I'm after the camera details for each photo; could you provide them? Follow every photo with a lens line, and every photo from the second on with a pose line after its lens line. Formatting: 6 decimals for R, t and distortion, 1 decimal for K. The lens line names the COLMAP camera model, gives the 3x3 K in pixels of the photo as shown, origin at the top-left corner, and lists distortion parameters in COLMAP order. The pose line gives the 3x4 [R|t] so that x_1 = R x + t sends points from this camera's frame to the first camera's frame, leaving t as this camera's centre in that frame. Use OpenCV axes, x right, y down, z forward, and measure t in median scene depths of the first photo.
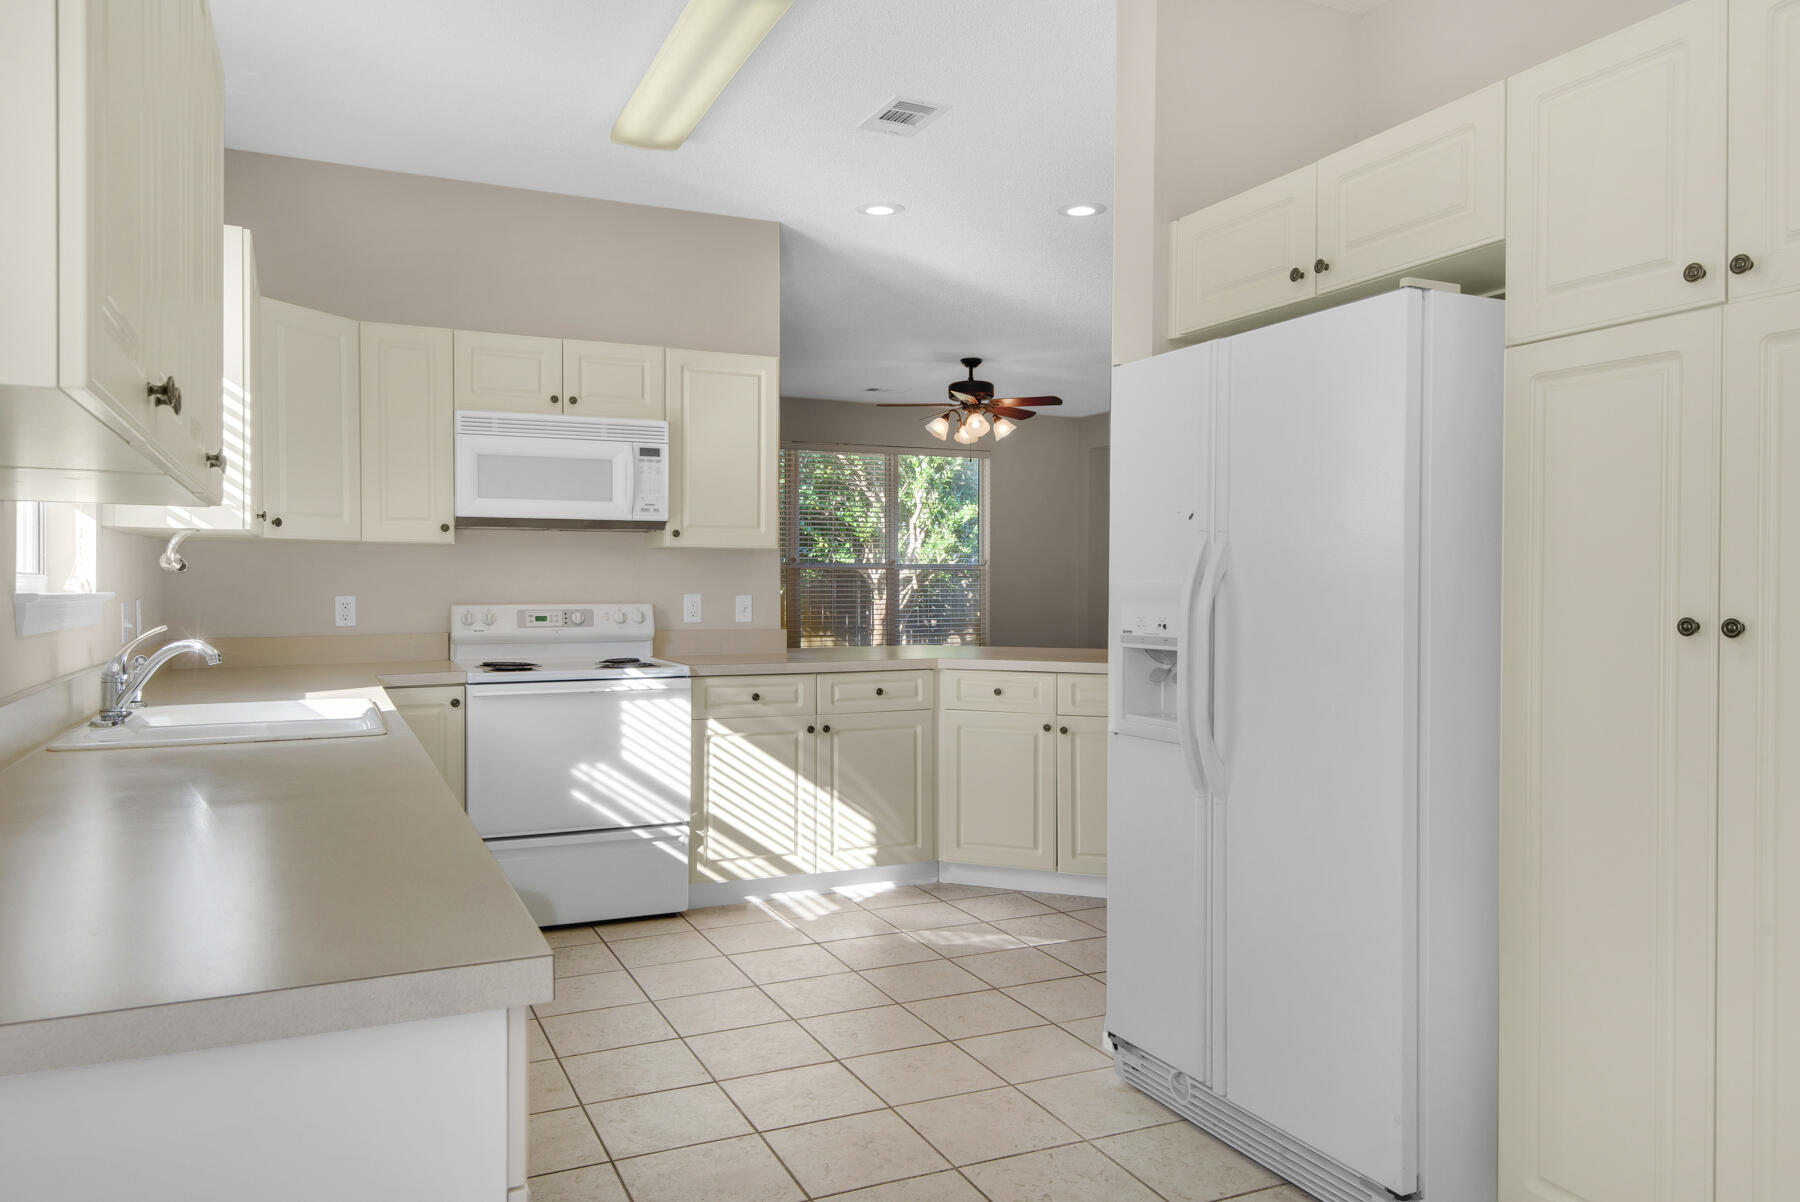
lens RADIAL K [[1248.6, 0, 900.0], [0, 1248.6, 601.0], [0, 0, 1]] dist [-0.003393, -0.000020]
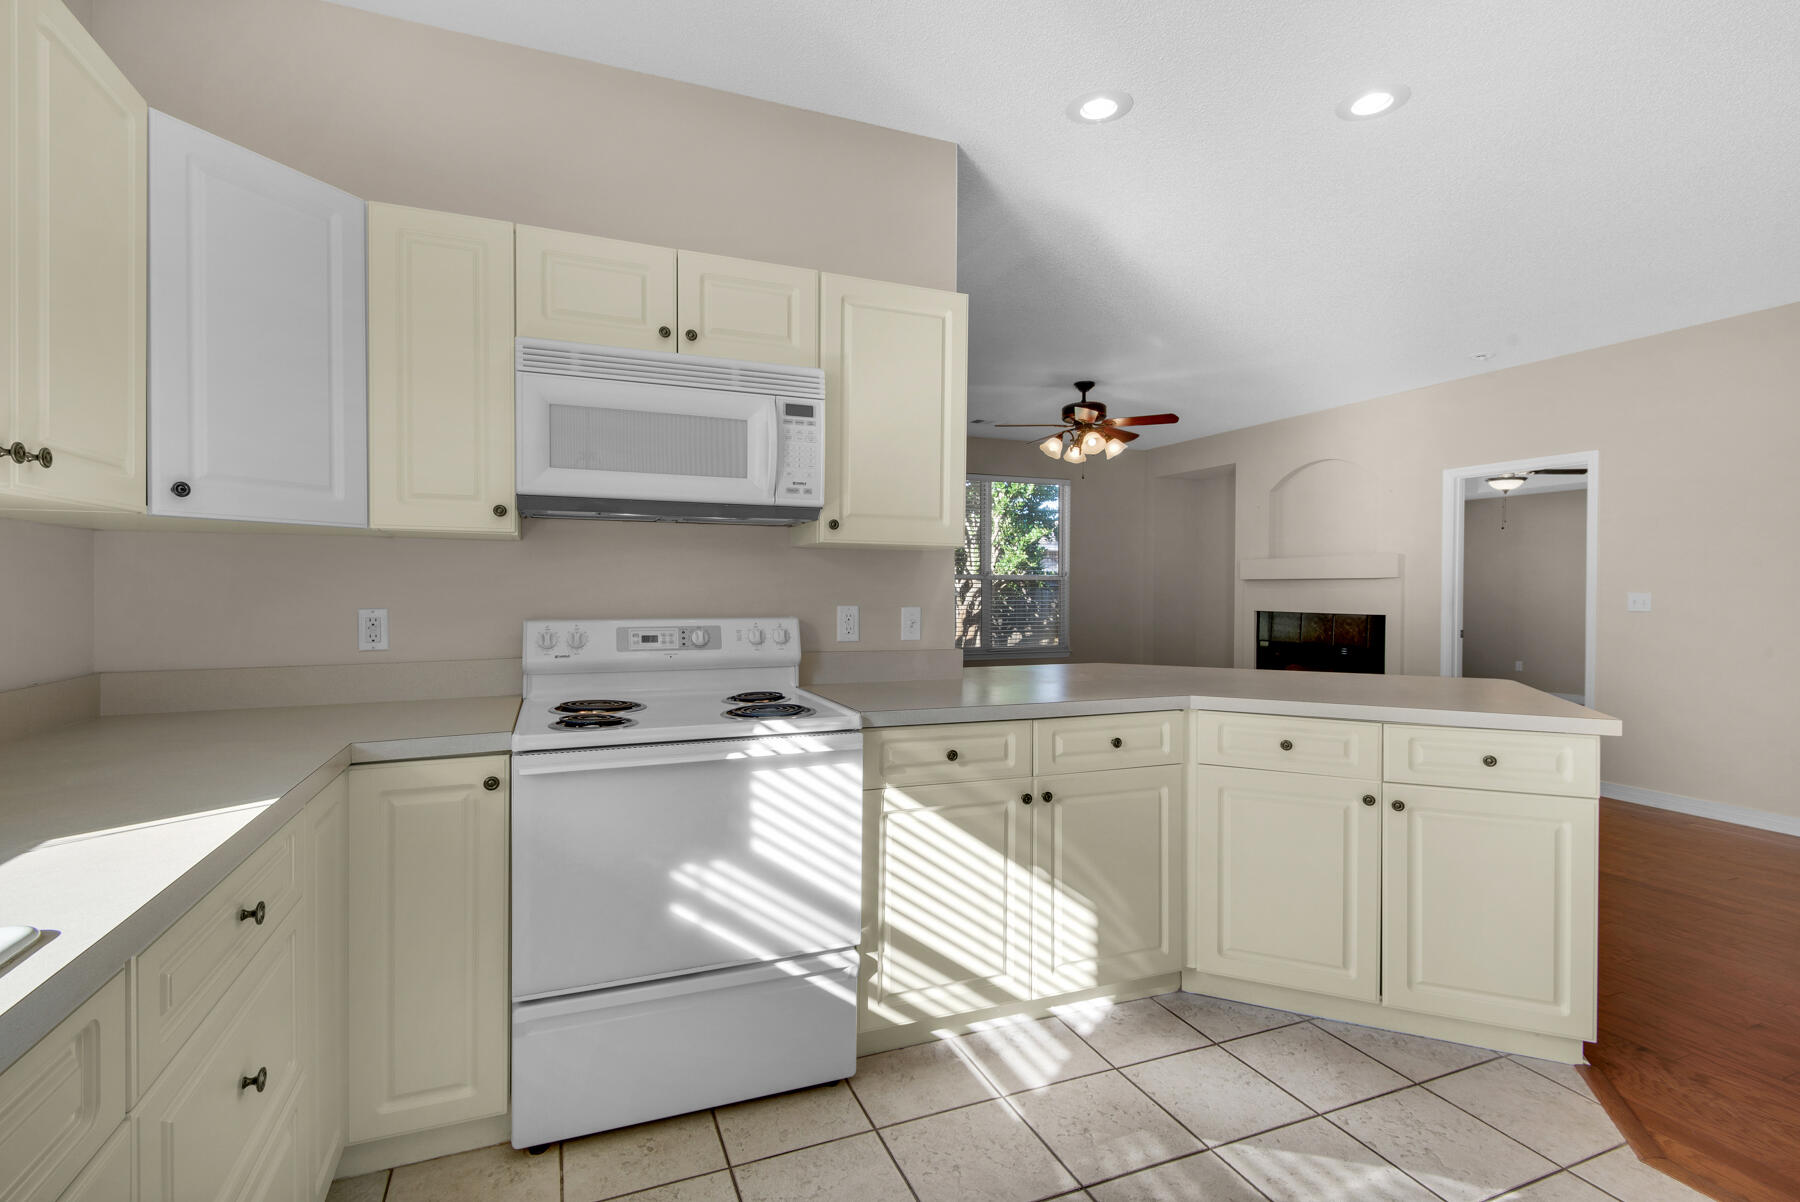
lens RADIAL K [[804.7, 0, 961.8], [0, 804.7, 600.3], [0, 0, 1]] dist [0.000454, -0.000078]
pose [[0.999318, 0.002997, 0.036806, -0.124261], [-0.002914, 0.999993, -0.002305, -0.008799], [-0.036812, 0.002196, 0.999320, 0.535667]]
